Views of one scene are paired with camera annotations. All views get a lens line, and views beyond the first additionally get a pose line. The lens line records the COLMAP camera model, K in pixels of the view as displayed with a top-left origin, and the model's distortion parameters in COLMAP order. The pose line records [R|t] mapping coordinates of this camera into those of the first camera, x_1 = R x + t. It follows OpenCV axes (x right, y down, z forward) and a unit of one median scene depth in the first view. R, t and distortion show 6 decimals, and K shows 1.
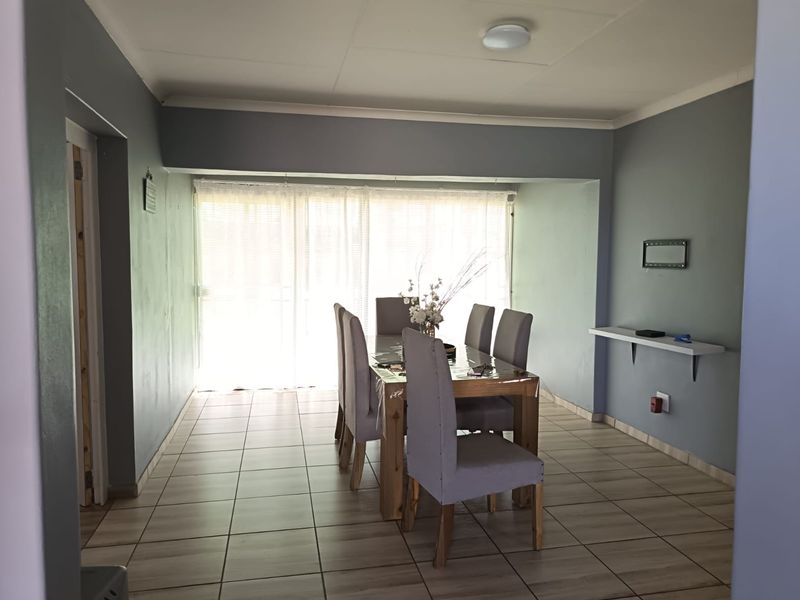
lens RADIAL K [[569.3, 0, 399.1], [0, 569.3, 295.4], [0, 0, 1]] dist [0.000980, -0.000227]
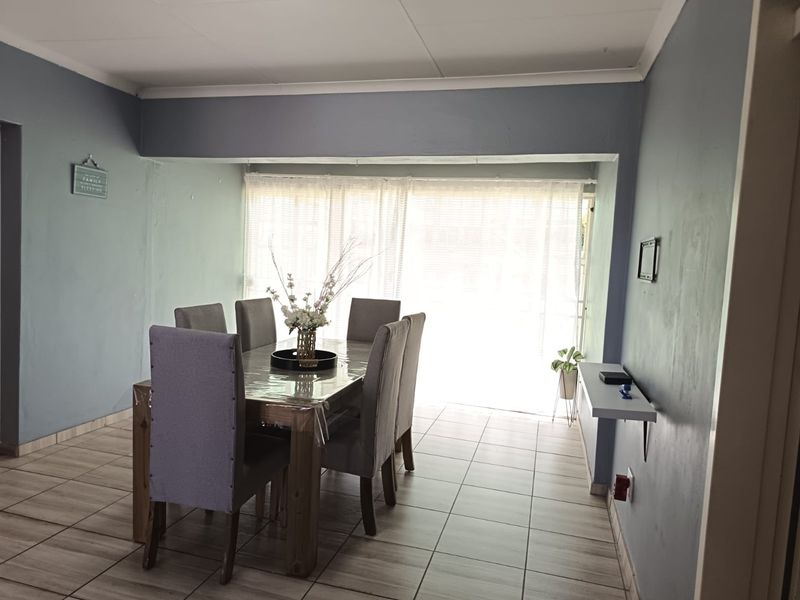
lens RADIAL K [[541.7, 0, 399.7], [0, 541.7, 307.9], [0, 0, 1]] dist [0.009061, 0.000848]
pose [[0.880434, 0.085543, -0.466388, 0.361937], [-0.078460, 0.996316, 0.034626, -0.012241], [0.467632, 0.006107, 0.883902, 0.232852]]
